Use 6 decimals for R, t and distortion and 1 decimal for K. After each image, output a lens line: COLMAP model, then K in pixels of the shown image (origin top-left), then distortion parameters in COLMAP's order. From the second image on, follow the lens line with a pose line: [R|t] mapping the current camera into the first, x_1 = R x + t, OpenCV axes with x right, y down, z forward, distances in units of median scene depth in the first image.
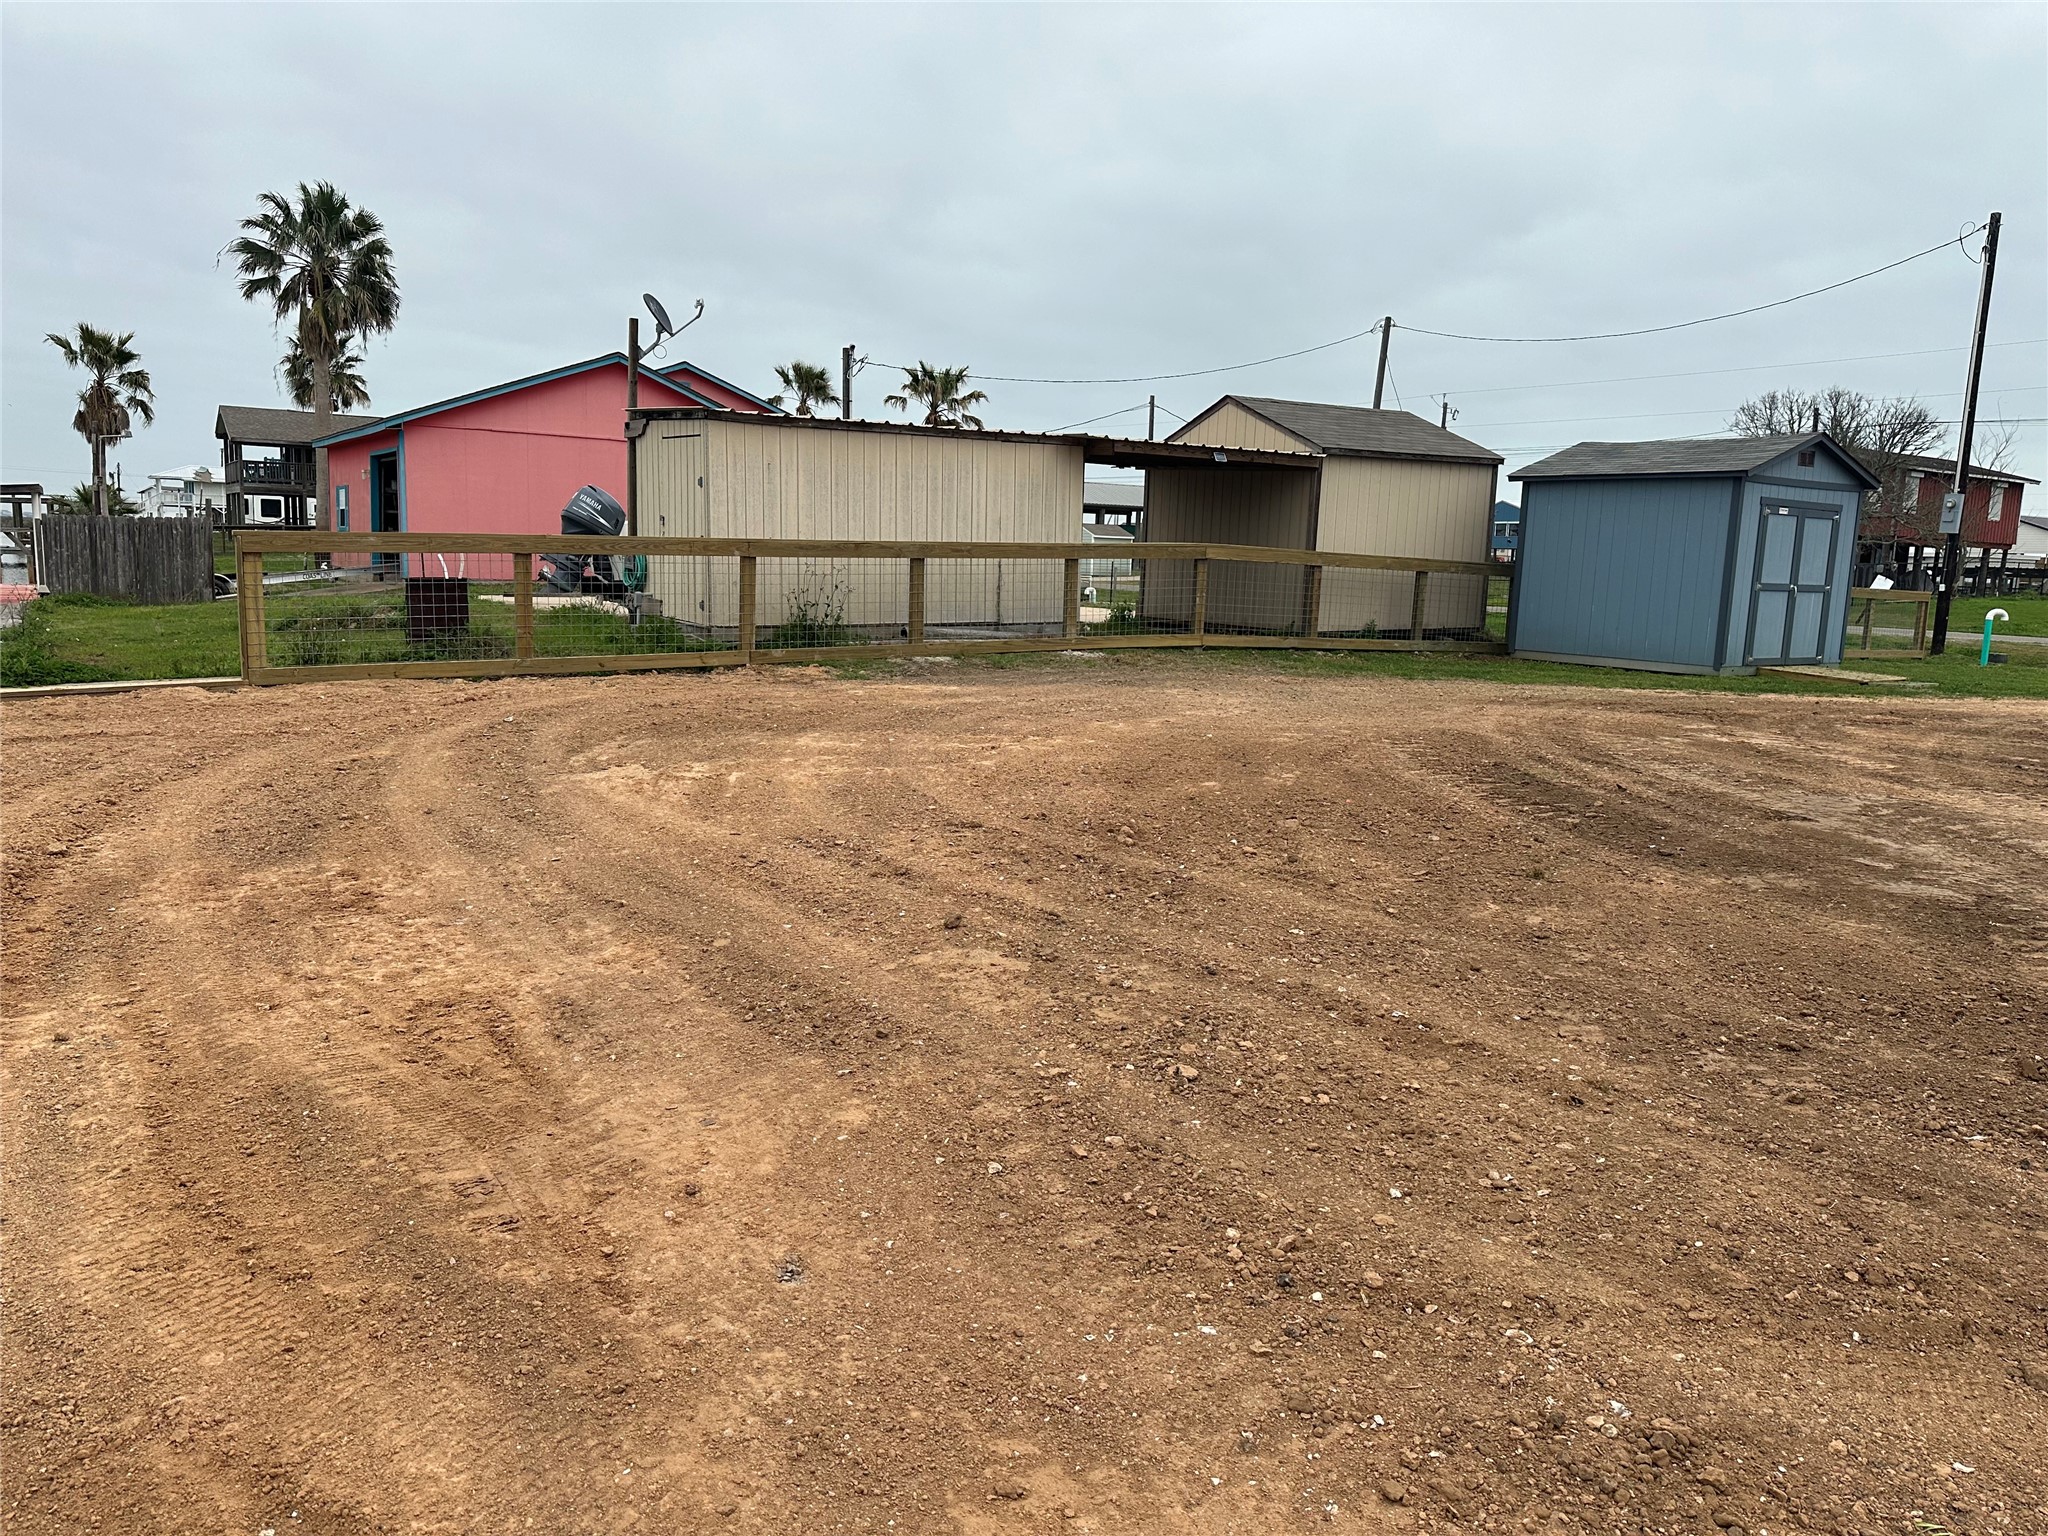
lens RADIAL K [[1443.7, 0, 1013.1], [0, 1443.7, 757.2], [0, 0, 1]] dist [0.053846, -0.068505]
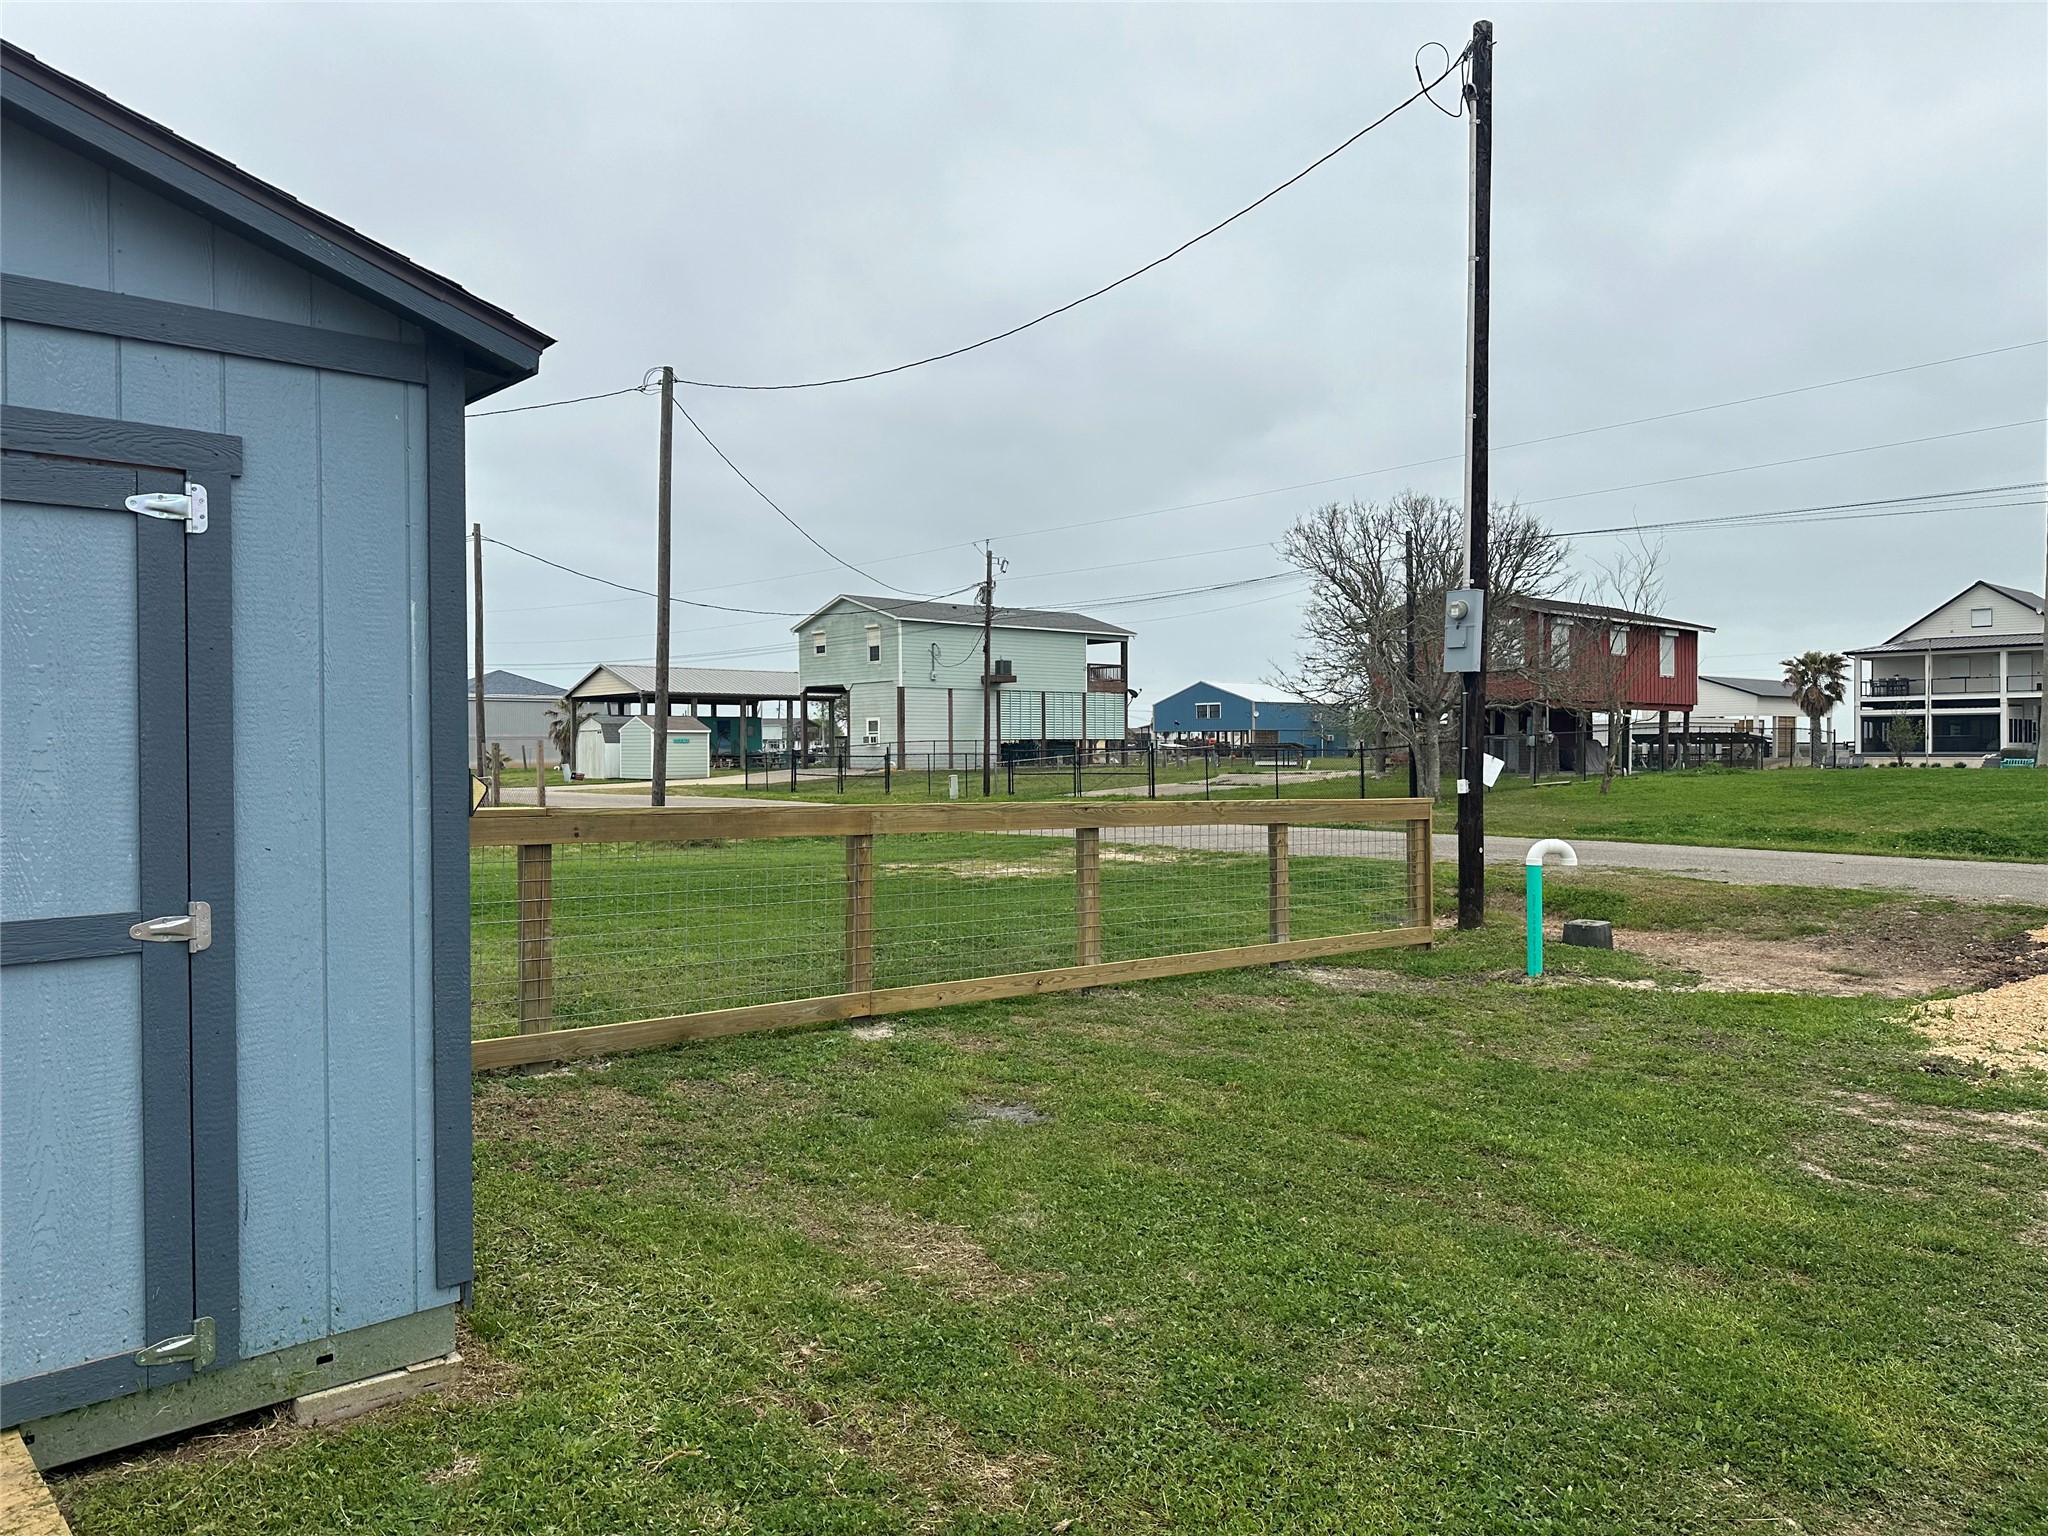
lens RADIAL K [[1443.7, 0, 1013.1], [0, 1443.7, 757.2], [0, 0, 1]] dist [0.053846, -0.068505]
pose [[0.989560, -0.038783, 0.138808, 0.296586], [0.056889, 0.990018, -0.128952, -0.050995], [-0.132421, 0.135502, 0.981888, 0.386856]]
